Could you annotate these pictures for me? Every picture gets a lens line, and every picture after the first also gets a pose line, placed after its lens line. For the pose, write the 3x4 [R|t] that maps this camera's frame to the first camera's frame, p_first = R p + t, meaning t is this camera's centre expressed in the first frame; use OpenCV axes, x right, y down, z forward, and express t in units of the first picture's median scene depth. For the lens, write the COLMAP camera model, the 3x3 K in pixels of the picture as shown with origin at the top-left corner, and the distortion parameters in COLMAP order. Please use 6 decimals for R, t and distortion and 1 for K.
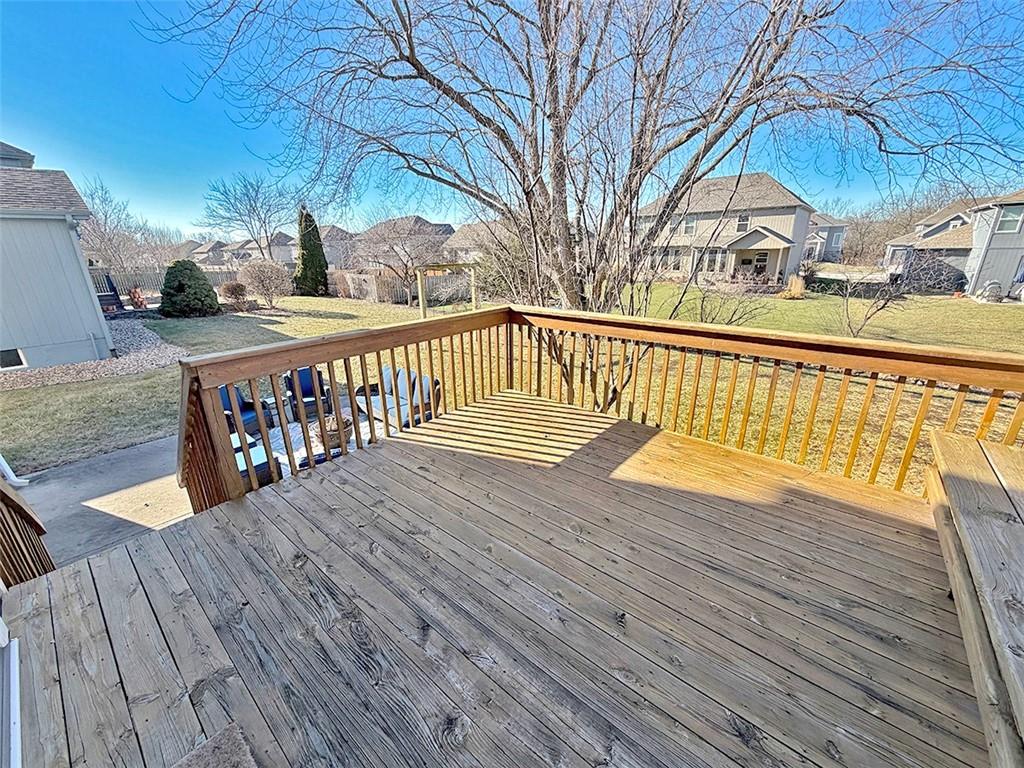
lens RADIAL K [[404.9, 0, 508.3], [0, 404.9, 384.7], [0, 0, 1]] dist [-0.002626, -0.000187]
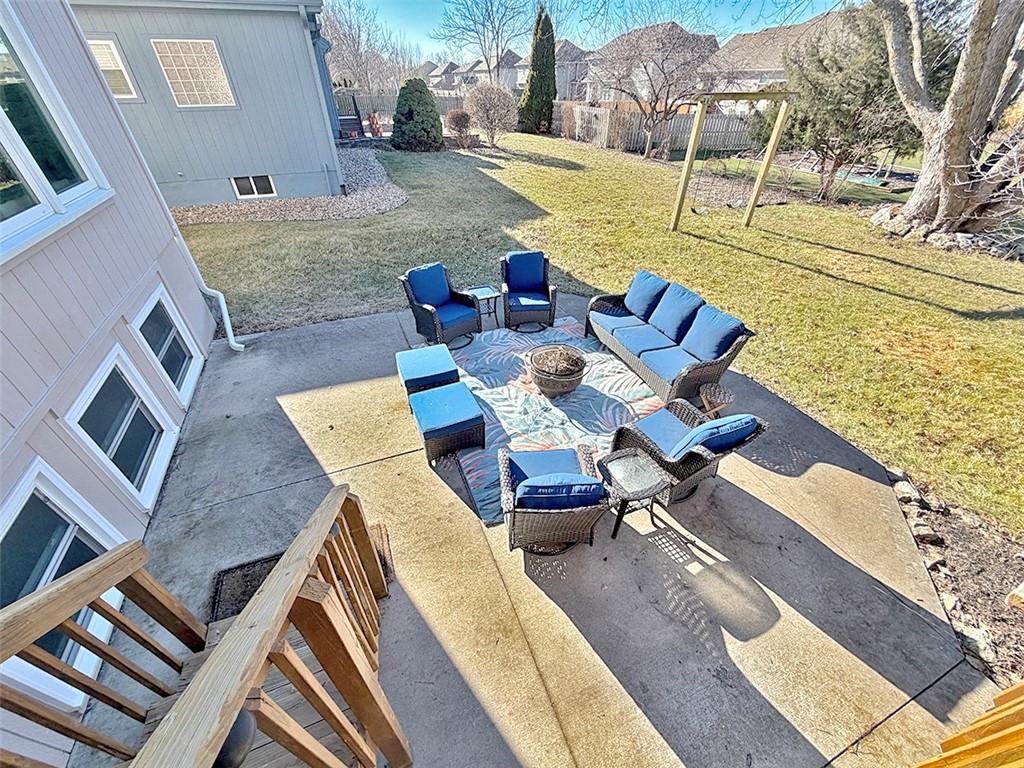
lens RADIAL K [[404.9, 0, 508.3], [0, 404.9, 384.7], [0, 0, 1]] dist [-0.002626, -0.000187]
pose [[0.884484, 0.293295, -0.362857, -0.093985], [-0.160568, 0.921554, 0.353490, -0.032394], [0.438070, -0.254393, 0.862194, 0.140988]]
